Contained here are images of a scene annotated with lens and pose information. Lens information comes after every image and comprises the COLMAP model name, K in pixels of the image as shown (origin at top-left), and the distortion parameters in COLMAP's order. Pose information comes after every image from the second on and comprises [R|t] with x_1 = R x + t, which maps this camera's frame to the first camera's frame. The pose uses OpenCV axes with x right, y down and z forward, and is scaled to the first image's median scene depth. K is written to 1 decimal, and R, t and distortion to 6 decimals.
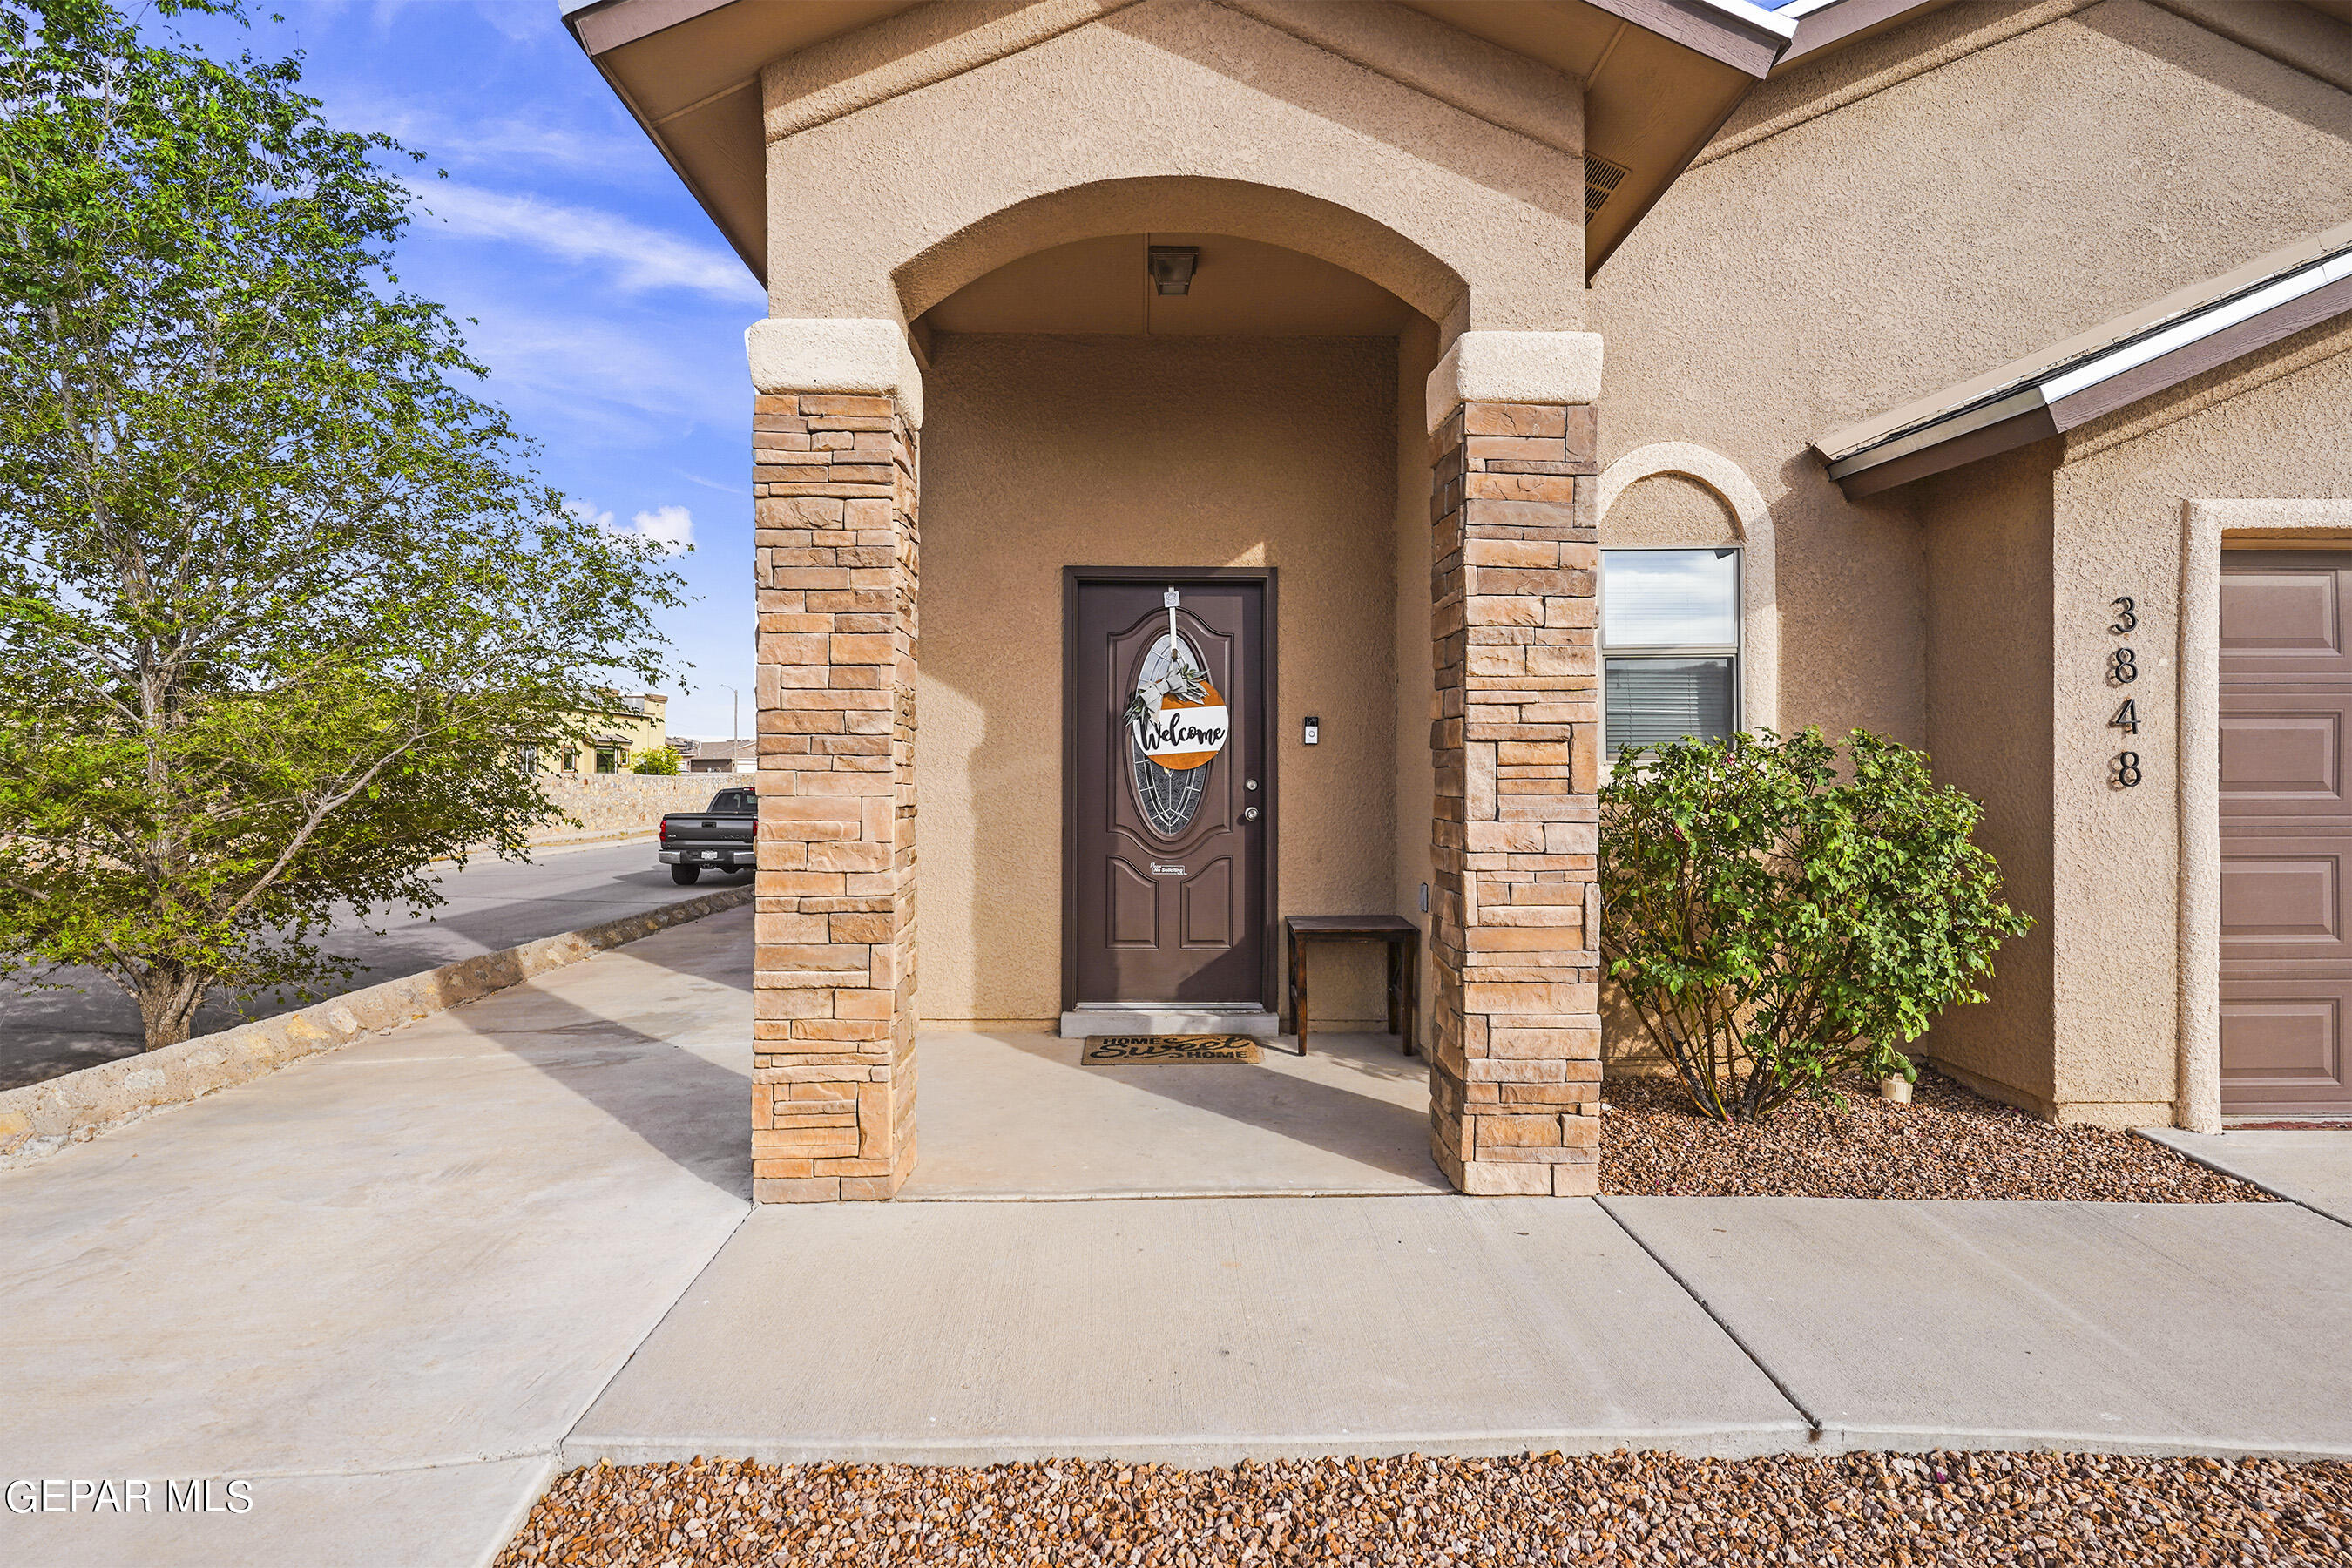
lens RADIAL K [[1143.9, 0, 1180.8], [0, 1143.9, 767.0], [0, 0, 1]] dist [0.017940, -0.012045]
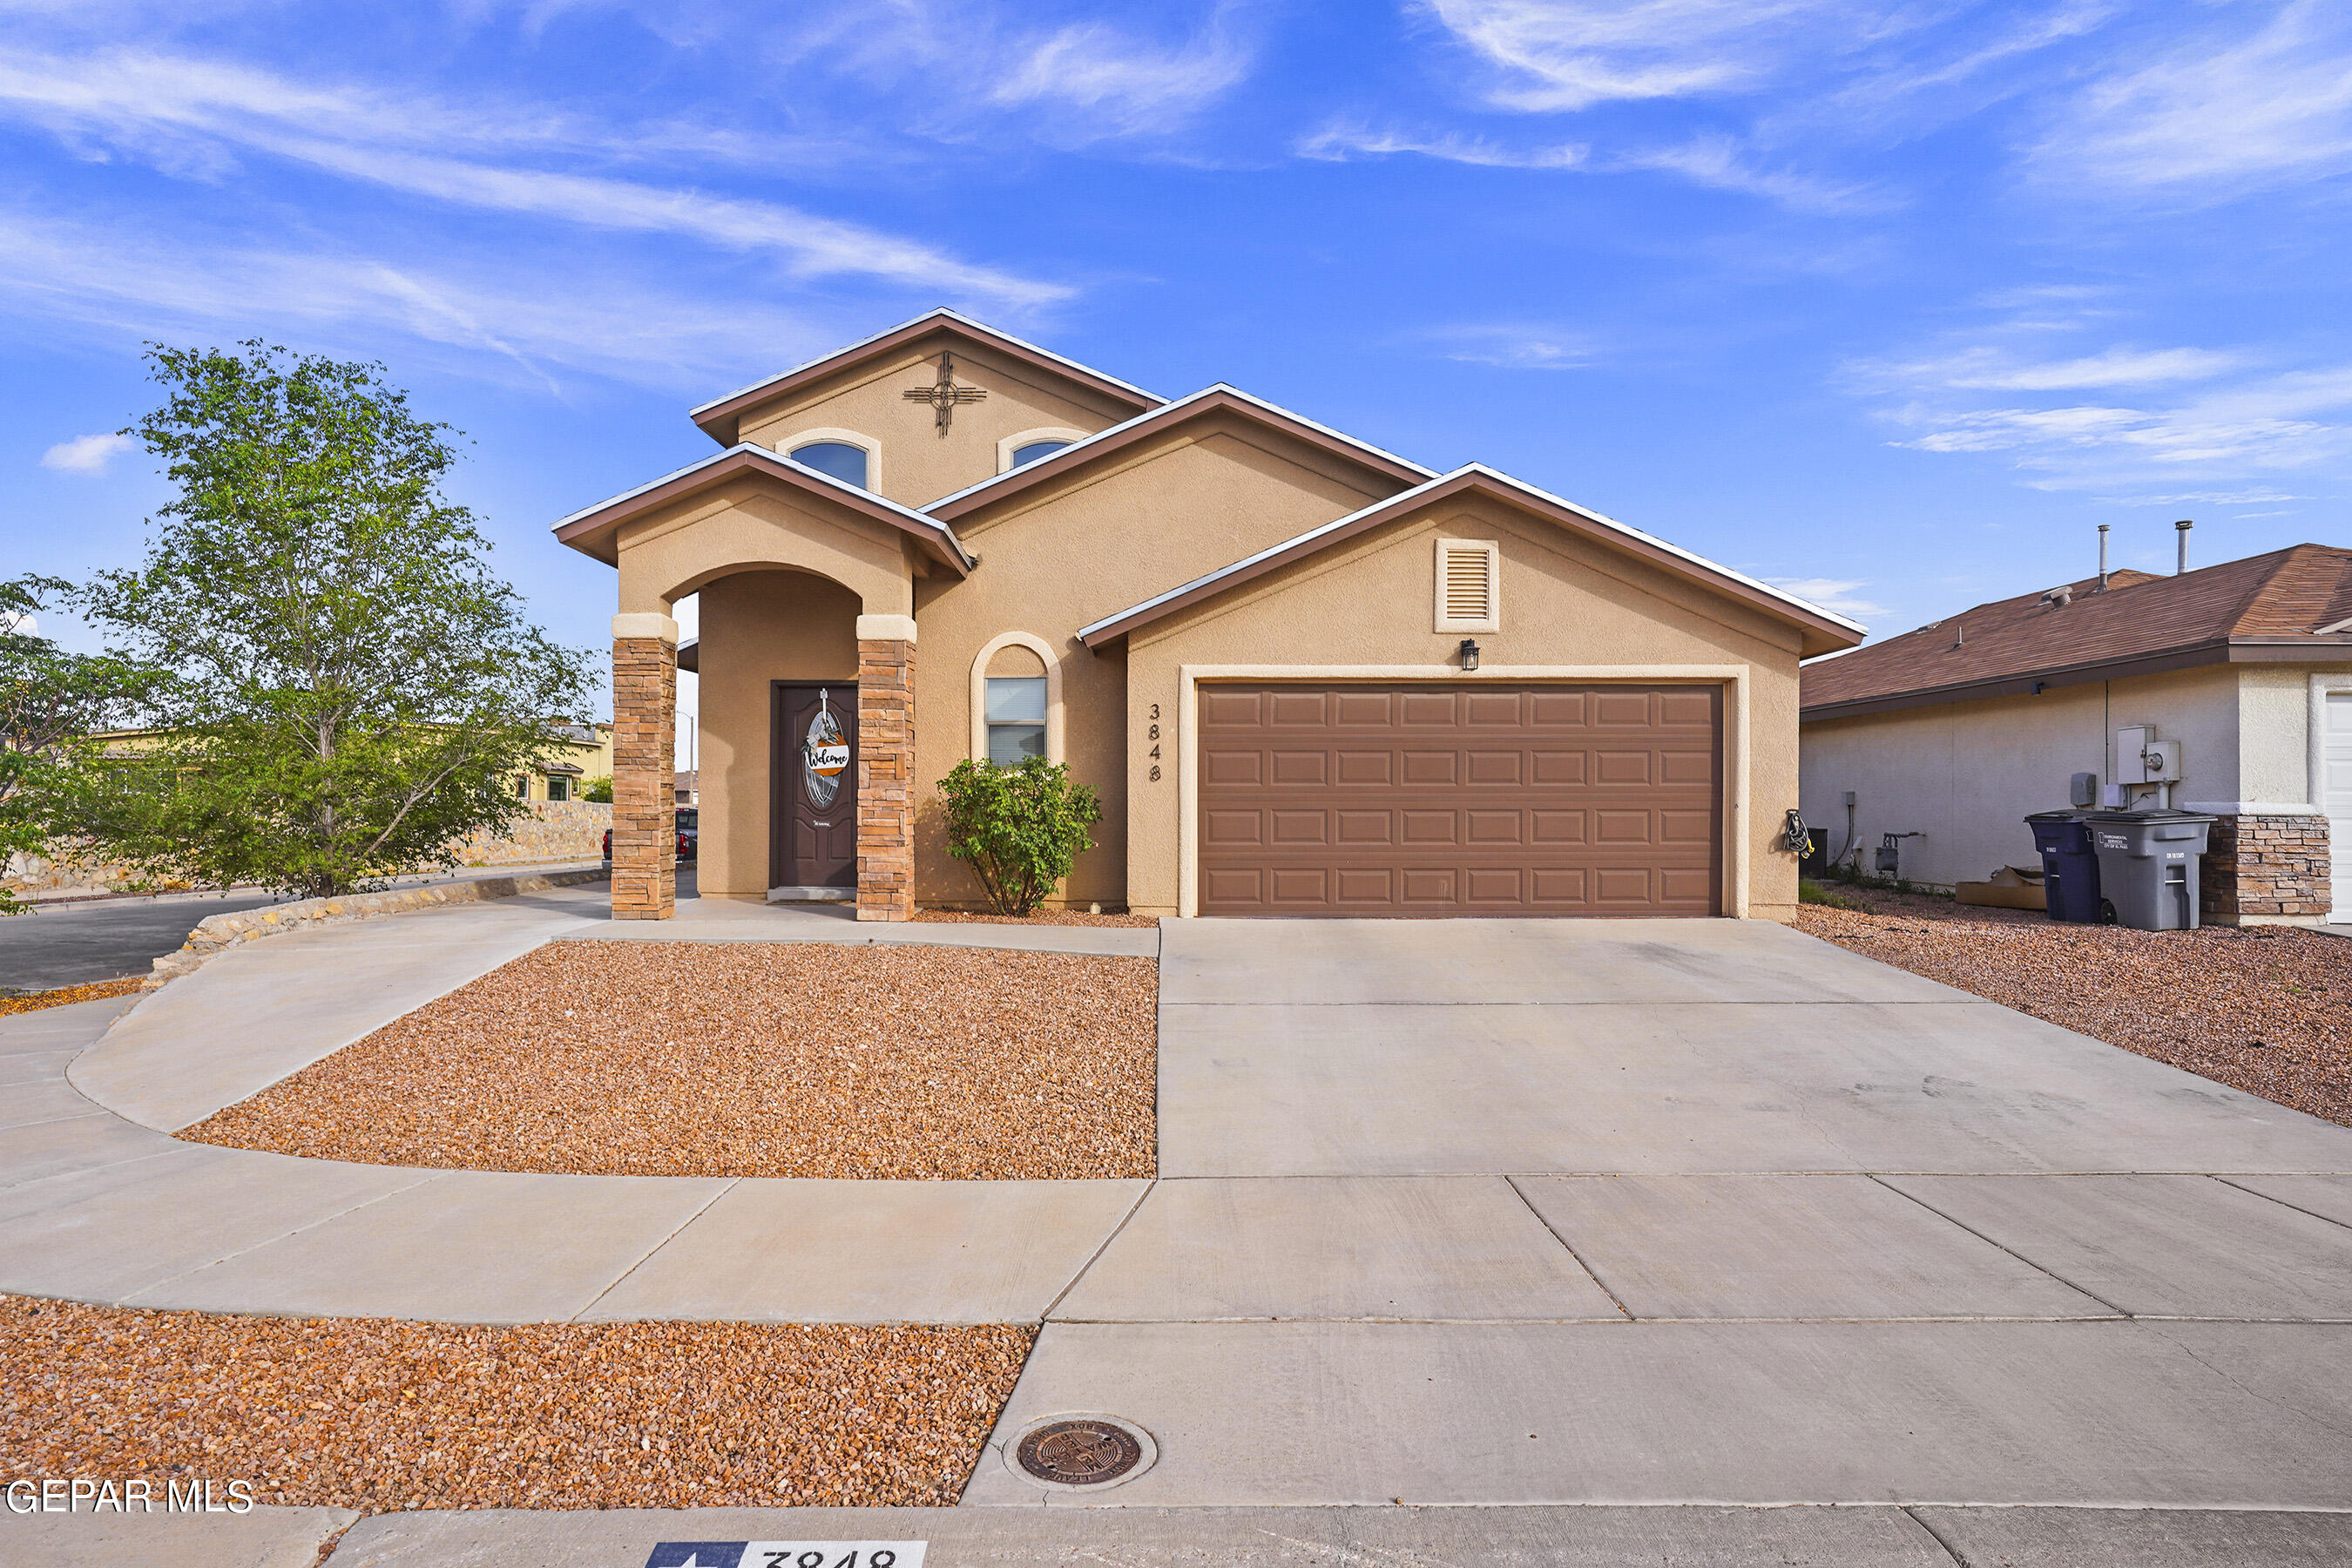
lens RADIAL K [[1406.7, 0, 1200.2], [0, 1406.7, 804.3], [0, 0, 1]] dist [-0.060770, 0.054225]
pose [[0.999514, 0.003197, -0.031017, 0.982275], [-0.003228, 0.999994, -0.000953, 0.070318], [0.031014, 0.001053, 0.999518, -1.987170]]
